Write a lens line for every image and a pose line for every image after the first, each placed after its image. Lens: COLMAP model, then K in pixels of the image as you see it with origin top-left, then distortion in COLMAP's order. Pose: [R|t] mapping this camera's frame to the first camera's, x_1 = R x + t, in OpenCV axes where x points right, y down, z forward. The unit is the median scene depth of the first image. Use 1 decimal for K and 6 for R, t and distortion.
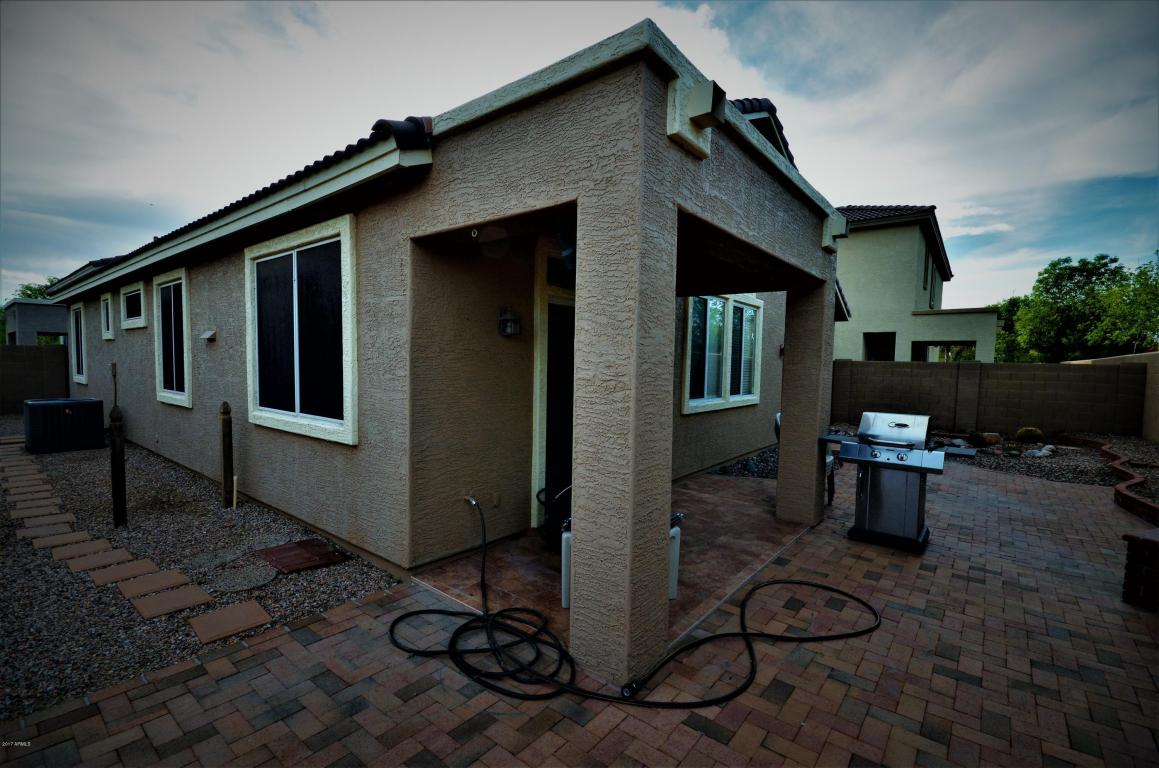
lens RADIAL K [[508.2, 0, 575.0], [0, 508.2, 391.2], [0, 0, 1]] dist [0.010492, -0.012103]
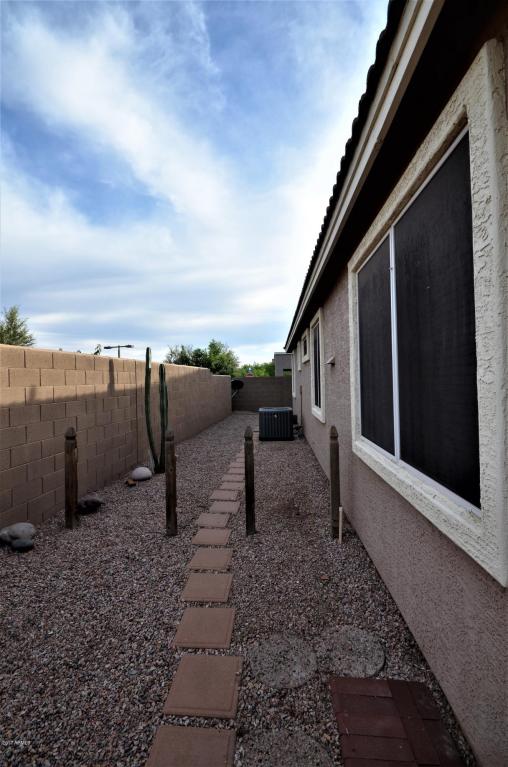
lens RADIAL K [[336.3, 0, 252.0], [0, 336.3, 377.8], [0, 0, 1]] dist [0.010492, -0.012103]
pose [[0.569898, -0.033713, -0.821024, -0.269196], [-0.020522, 0.998262, -0.055235, -0.035723], [0.821459, 0.048327, 0.568216, 0.554169]]
